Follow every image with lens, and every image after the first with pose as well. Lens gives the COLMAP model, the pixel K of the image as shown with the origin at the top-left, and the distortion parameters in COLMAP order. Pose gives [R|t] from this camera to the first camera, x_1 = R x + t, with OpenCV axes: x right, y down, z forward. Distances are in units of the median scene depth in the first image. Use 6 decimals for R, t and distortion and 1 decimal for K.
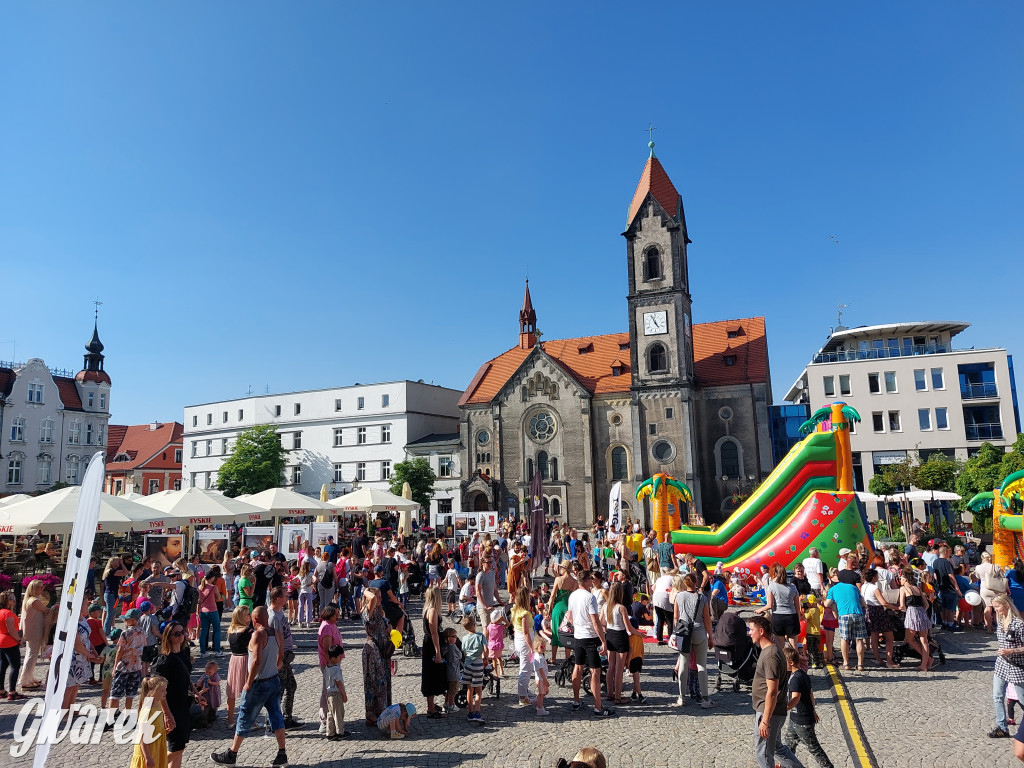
lens RADIAL K [[744.4, 0, 522.9], [0, 744.4, 377.1], [0, 0, 1]] dist [0.069626, -0.068213]
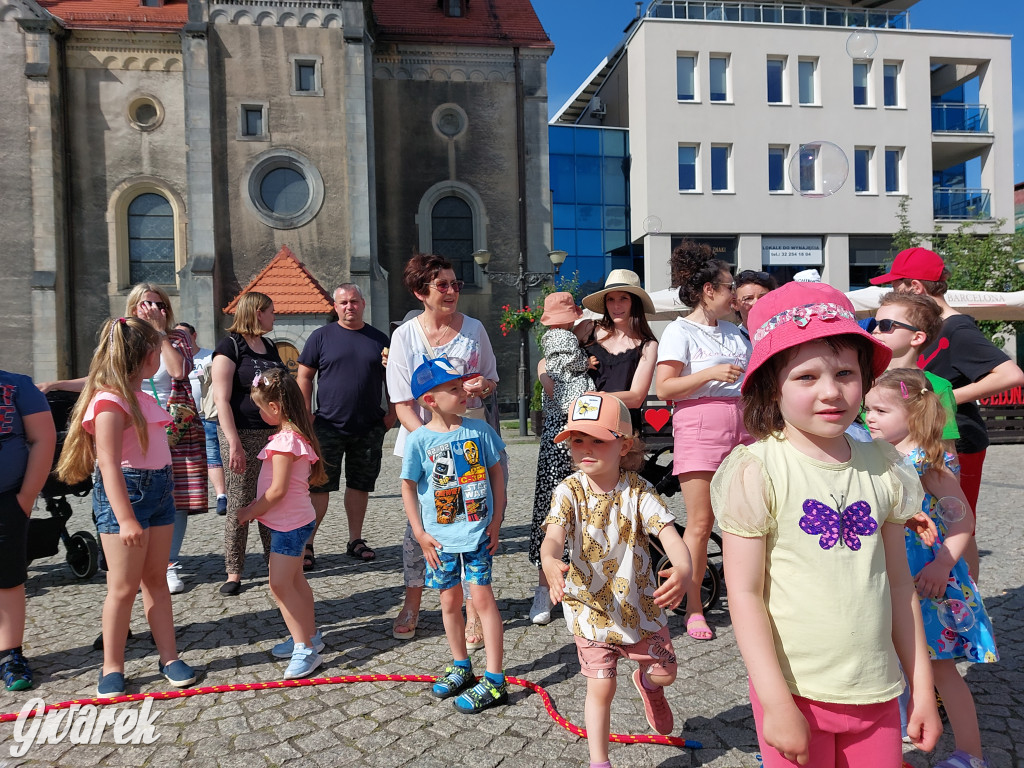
lens RADIAL K [[744.4, 0, 513.1], [0, 744.4, 376.0], [0, 0, 1]] dist [0.069626, -0.068213]
pose [[0.874673, 0.004993, 0.484687, 0.100154], [-0.072925, 0.989921, 0.121404, 0.114831], [-0.479196, -0.141534, 0.866221, 0.561028]]
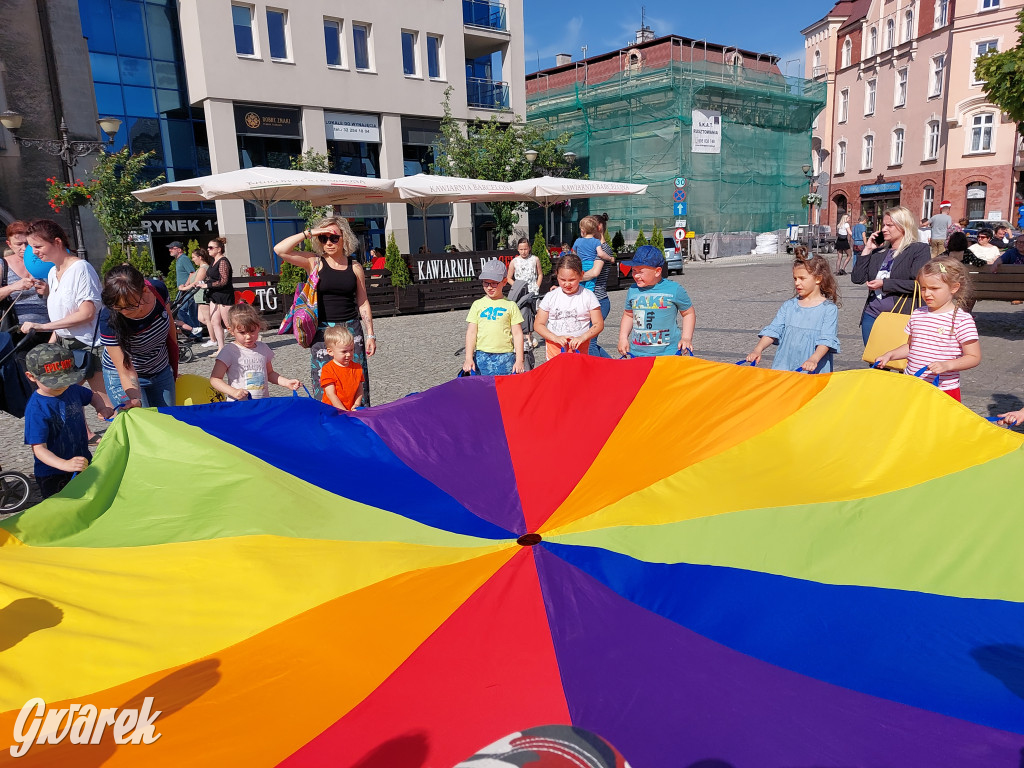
lens RADIAL K [[744.4, 0, 512.0], [0, 744.4, 379.8], [0, 0, 1]] dist [0.069626, -0.068213]
pose [[0.491278, -0.169466, 0.854358, 0.081382], [-0.106929, 0.961735, 0.252252, 0.107728], [-0.864414, -0.215281, 0.454359, 0.544968]]
